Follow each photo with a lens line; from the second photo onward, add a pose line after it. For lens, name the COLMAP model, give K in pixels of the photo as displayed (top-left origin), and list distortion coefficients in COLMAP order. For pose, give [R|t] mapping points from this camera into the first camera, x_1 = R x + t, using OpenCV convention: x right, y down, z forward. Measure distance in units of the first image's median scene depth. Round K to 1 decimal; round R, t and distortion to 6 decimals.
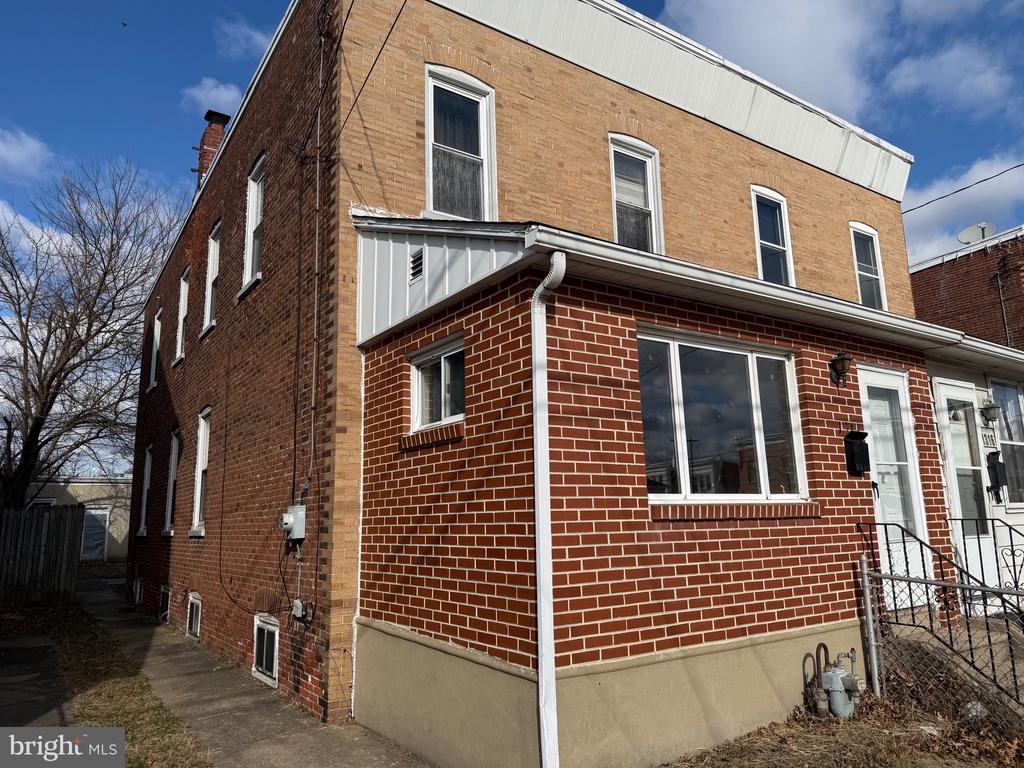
lens RADIAL K [[710.2, 0, 512.0], [0, 710.2, 384.0], [0, 0, 1]] dist [0.200619, -0.422553]
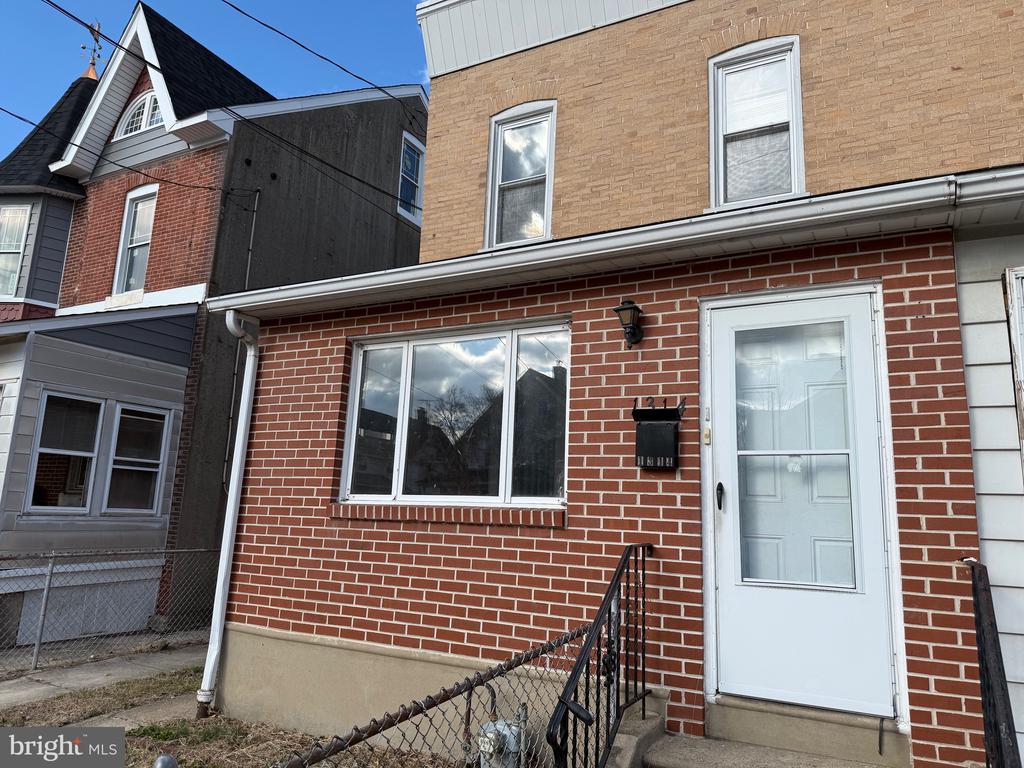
lens RADIAL K [[710.2, 0, 512.0], [0, 710.2, 384.0], [0, 0, 1]] dist [0.200619, -0.422553]
pose [[0.445881, -0.124889, -0.886337, 1.298122], [0.113321, 0.990127, -0.082506, 0.106077], [0.887890, -0.063653, 0.455631, 0.738277]]
